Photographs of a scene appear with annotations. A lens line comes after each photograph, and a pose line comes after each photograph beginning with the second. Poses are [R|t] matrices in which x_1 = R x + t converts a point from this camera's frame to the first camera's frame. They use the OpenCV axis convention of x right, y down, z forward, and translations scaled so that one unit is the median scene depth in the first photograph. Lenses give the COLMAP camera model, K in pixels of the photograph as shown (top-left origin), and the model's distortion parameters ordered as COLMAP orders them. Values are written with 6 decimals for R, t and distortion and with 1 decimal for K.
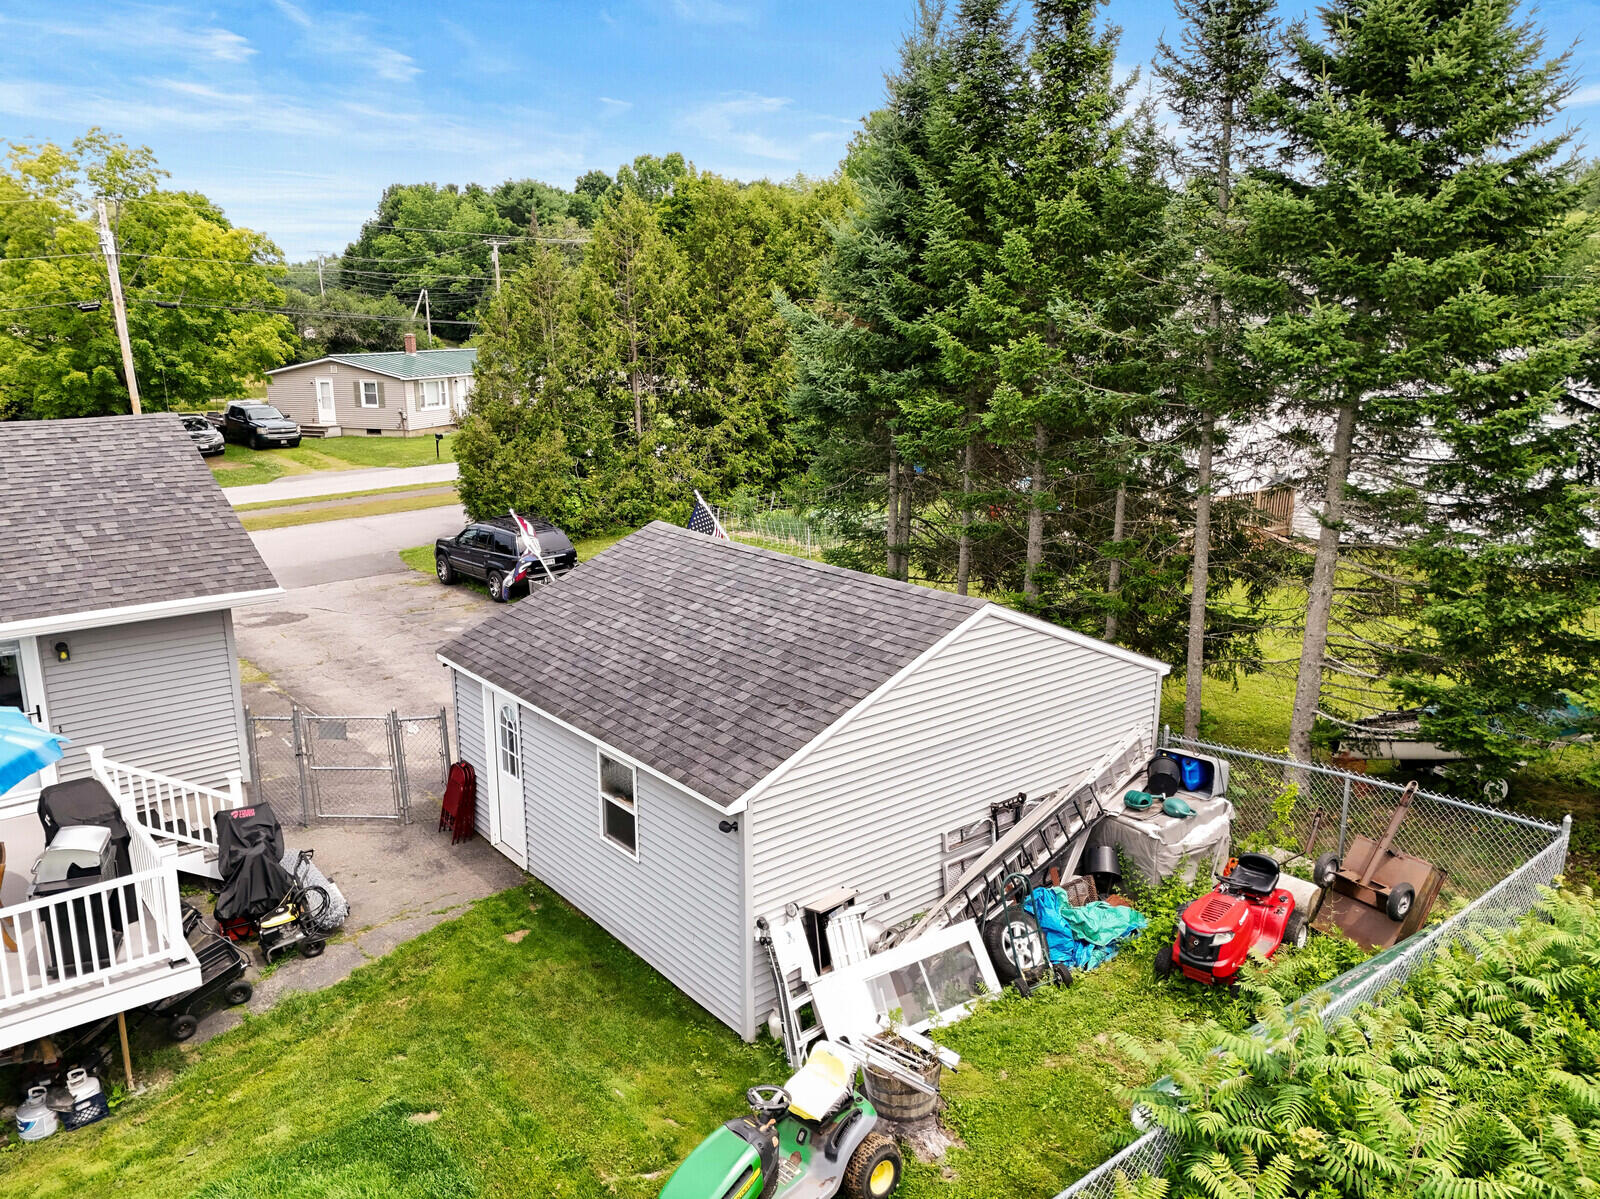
lens RADIAL K [[1163.7, 0, 800.0], [0, 1163.7, 599.5], [0, 0, 1]] dist [0.064803, -0.054779]
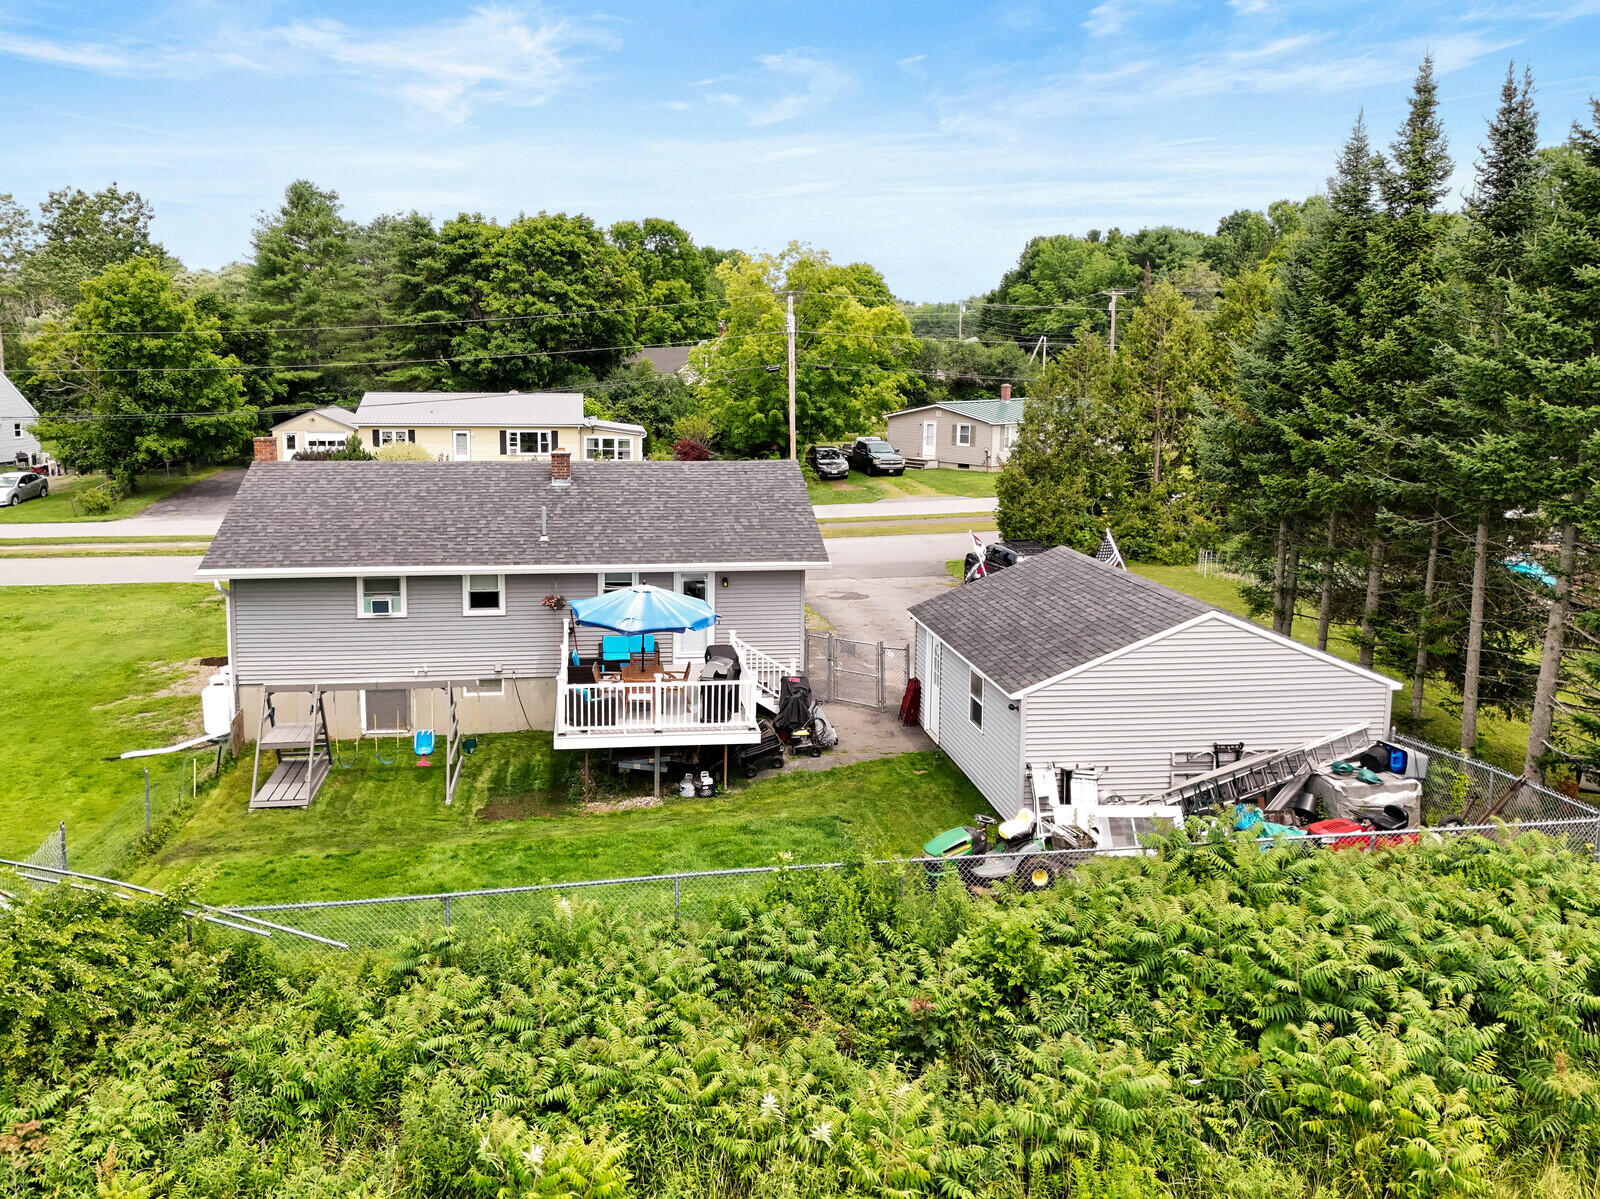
lens RADIAL K [[1206.9, 0, 723.3], [0, 1206.9, 517.6], [0, 0, 1]] dist [0.081808, 0.001381]
pose [[0.838328, 0.079674, -0.539312, 0.421878], [-0.131679, 0.989565, -0.058496, 0.054387], [0.529024, 0.120054, 0.840072, -0.658560]]
